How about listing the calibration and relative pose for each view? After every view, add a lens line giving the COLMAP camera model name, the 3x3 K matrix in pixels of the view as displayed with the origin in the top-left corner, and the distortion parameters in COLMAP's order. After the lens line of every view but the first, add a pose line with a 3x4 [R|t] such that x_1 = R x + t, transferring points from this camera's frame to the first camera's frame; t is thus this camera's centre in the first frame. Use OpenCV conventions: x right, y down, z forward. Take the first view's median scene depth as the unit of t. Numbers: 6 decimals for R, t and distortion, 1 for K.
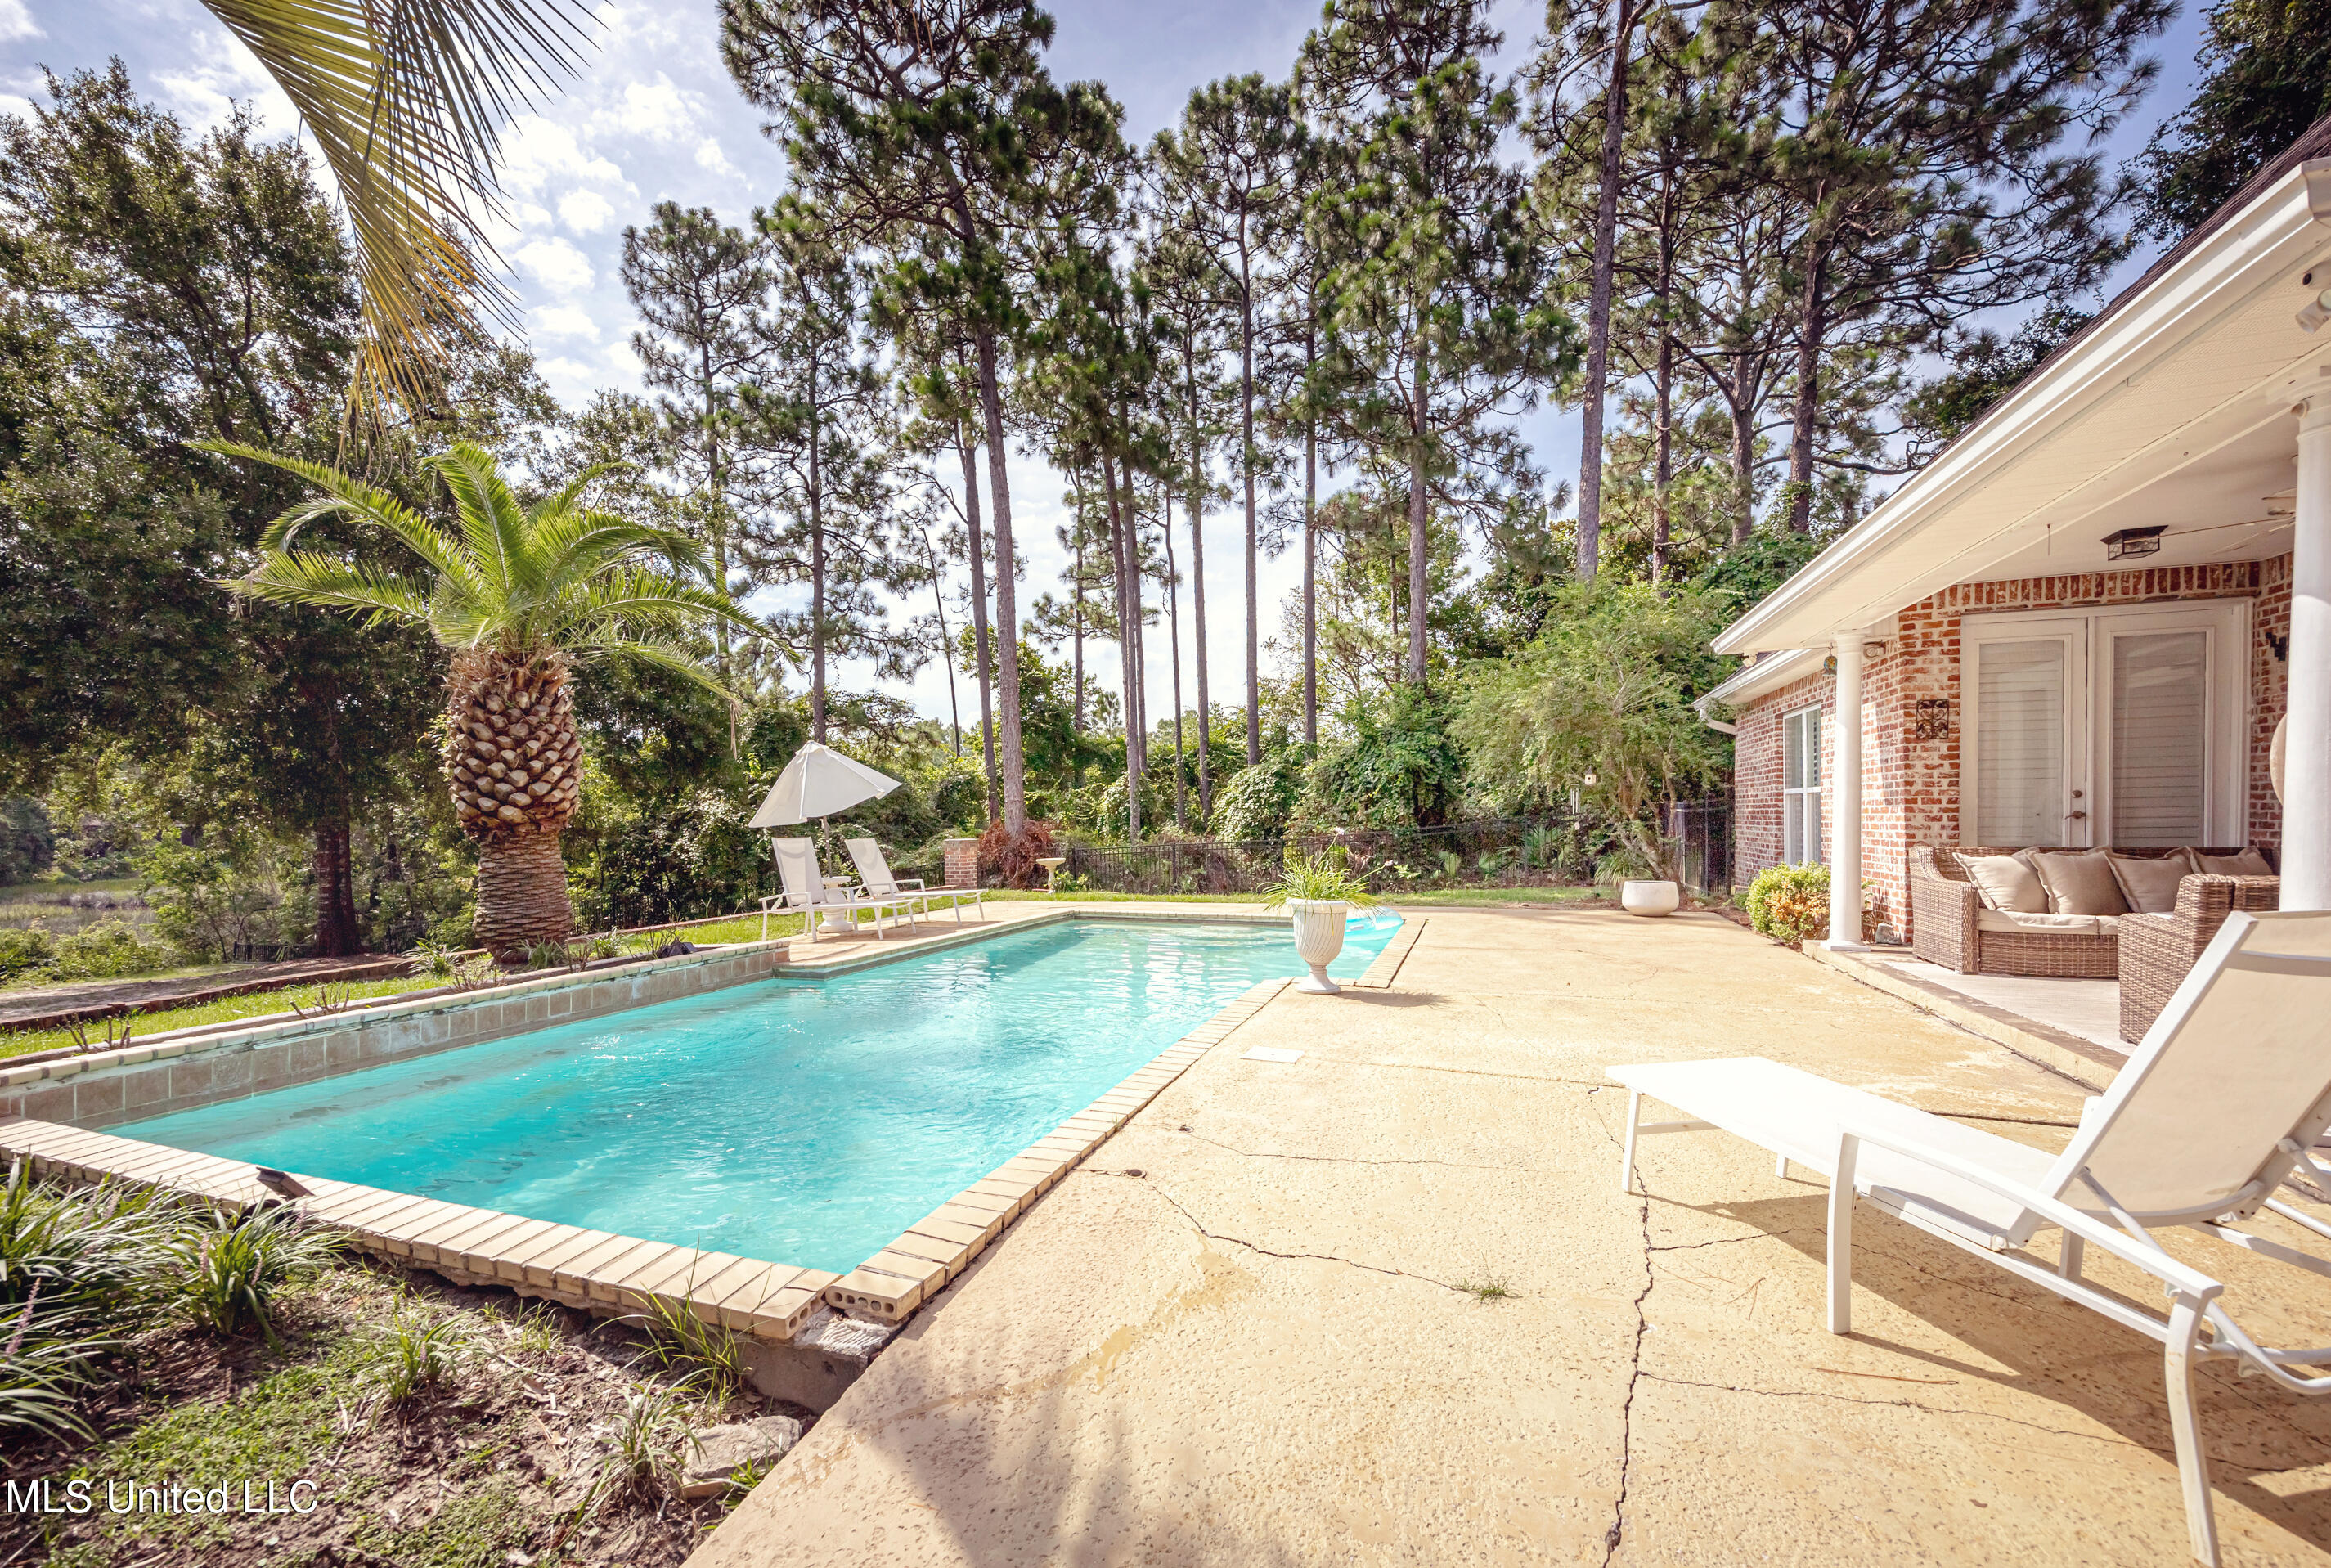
lens RADIAL K [[945.7, 0, 1177.4], [0, 945.7, 832.0], [0, 0, 1]] dist [0.000666, 0.000194]
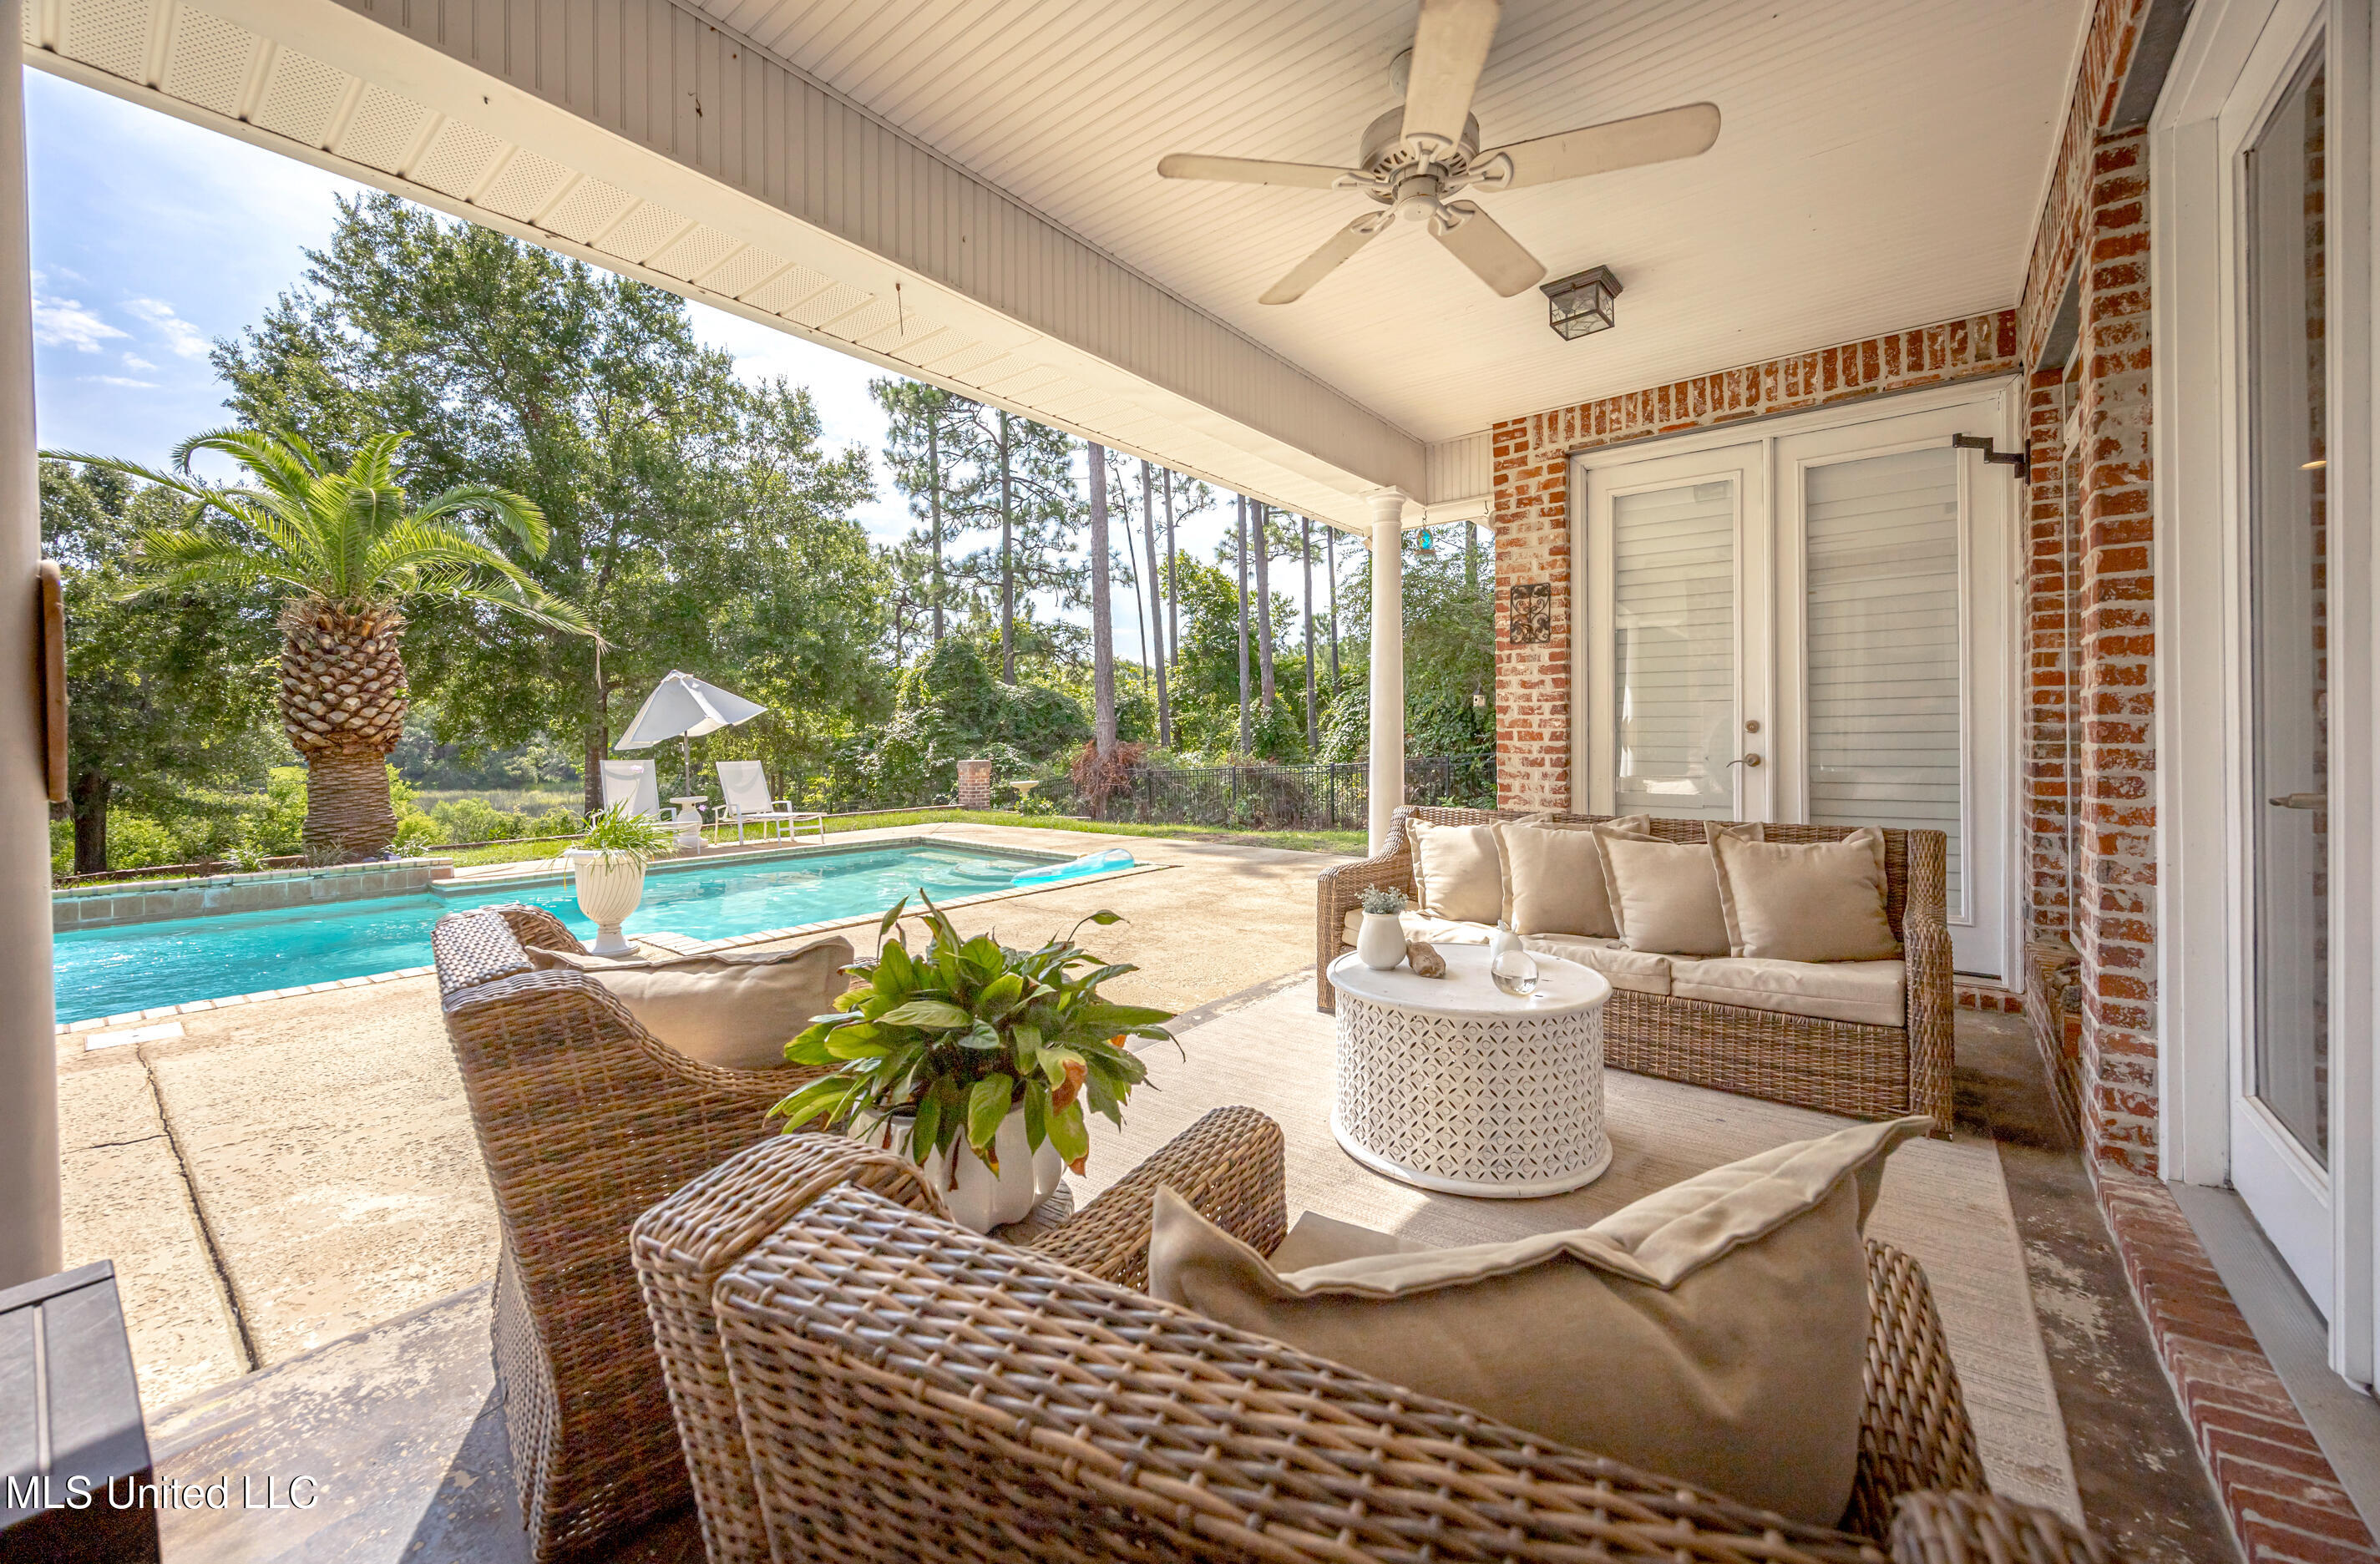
lens RADIAL K [[899.8, 0, 1176.7], [0, 899.8, 732.9], [0, 0, 1]] dist [-0.001516, 0.000120]
pose [[0.949074, 0.004662, -0.315019, 0.764184], [-0.010010, 0.999832, -0.015361, -0.022668], [0.314894, 0.017733, 0.948961, 0.318518]]
